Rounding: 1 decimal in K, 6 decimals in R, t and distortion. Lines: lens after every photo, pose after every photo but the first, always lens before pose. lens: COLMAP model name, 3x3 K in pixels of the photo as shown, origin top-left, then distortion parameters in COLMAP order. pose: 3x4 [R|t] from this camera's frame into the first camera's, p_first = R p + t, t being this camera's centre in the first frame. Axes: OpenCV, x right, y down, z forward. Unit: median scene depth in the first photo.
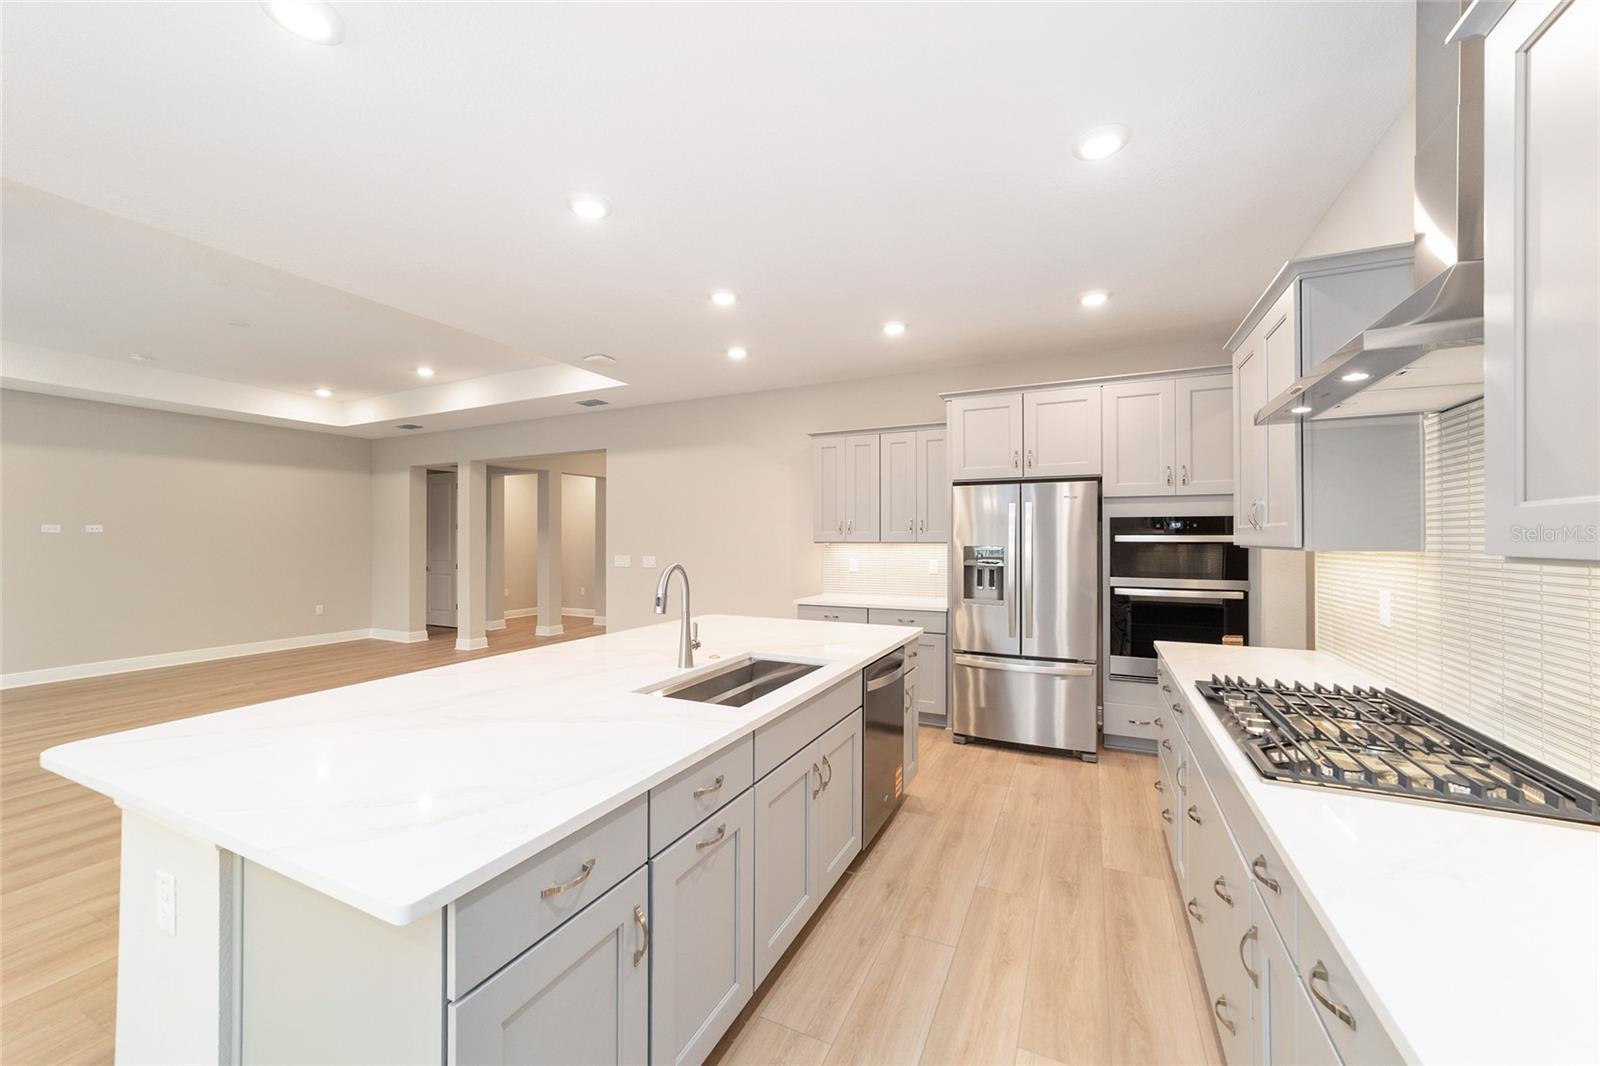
lens RADIAL K [[616.0, 0, 785.8], [0, 616.0, 534.7], [0, 0, 1]] dist [-0.009788, 0.005859]
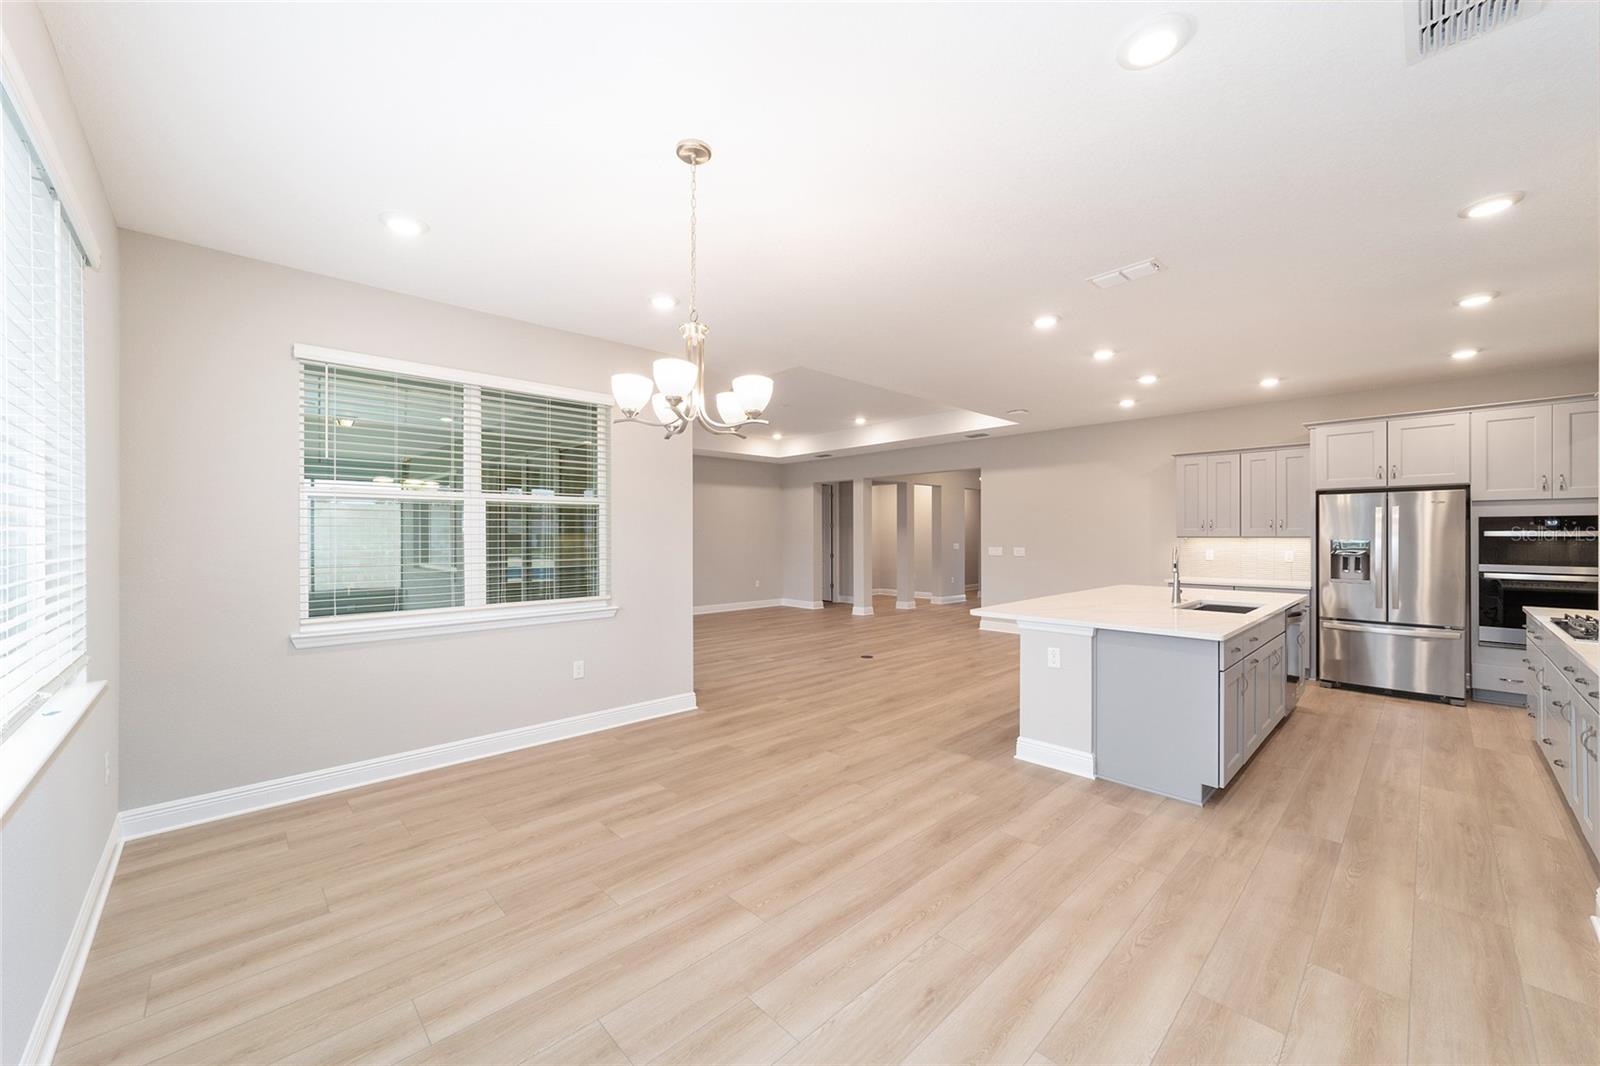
lens RADIAL K [[616.0, 0, 783.5], [0, 616.0, 533.5], [0, 0, 1]] dist [-0.009788, 0.005859]
pose [[0.936874, -0.001455, -0.349665, -0.356049], [0.002562, 0.999993, 0.002706, -0.001245], [0.349658, -0.003431, 0.936871, -0.657110]]
